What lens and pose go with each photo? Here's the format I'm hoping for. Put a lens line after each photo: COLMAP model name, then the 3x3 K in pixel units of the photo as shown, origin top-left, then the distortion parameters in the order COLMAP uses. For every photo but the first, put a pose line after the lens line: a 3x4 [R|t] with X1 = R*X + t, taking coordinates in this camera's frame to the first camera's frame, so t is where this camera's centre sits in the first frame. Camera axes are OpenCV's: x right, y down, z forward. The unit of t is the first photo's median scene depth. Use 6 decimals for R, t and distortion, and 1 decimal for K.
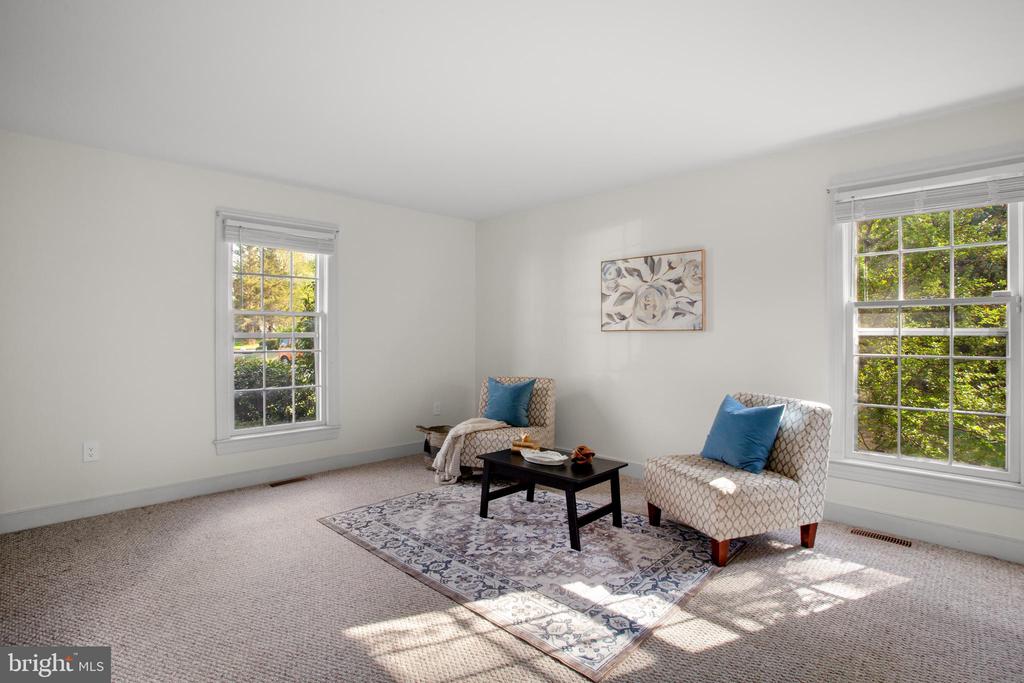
lens RADIAL K [[501.7, 0, 517.8], [0, 501.7, 333.6], [0, 0, 1]] dist [-0.033486, 0.005796]
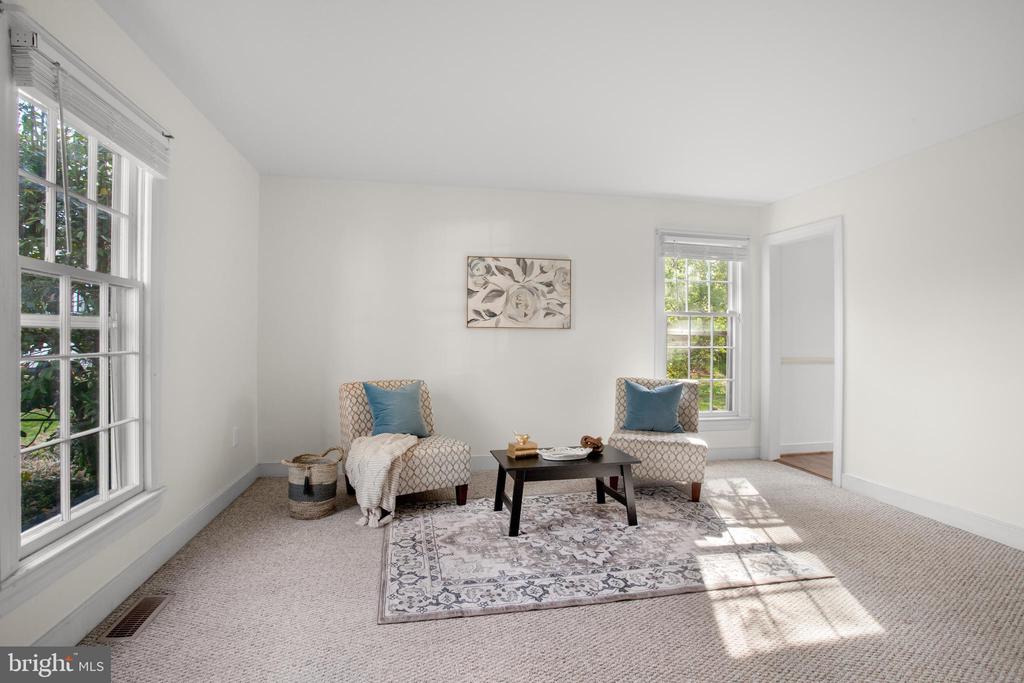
lens RADIAL K [[501.7, 0, 516.6], [0, 501.7, 346.4], [0, 0, 1]] dist [-0.033486, 0.005796]
pose [[0.570244, -0.007876, 0.821438, -0.662182], [-0.009437, 0.999825, 0.016137, 0.016913], [-0.821421, -0.016953, 0.570070, 0.423236]]
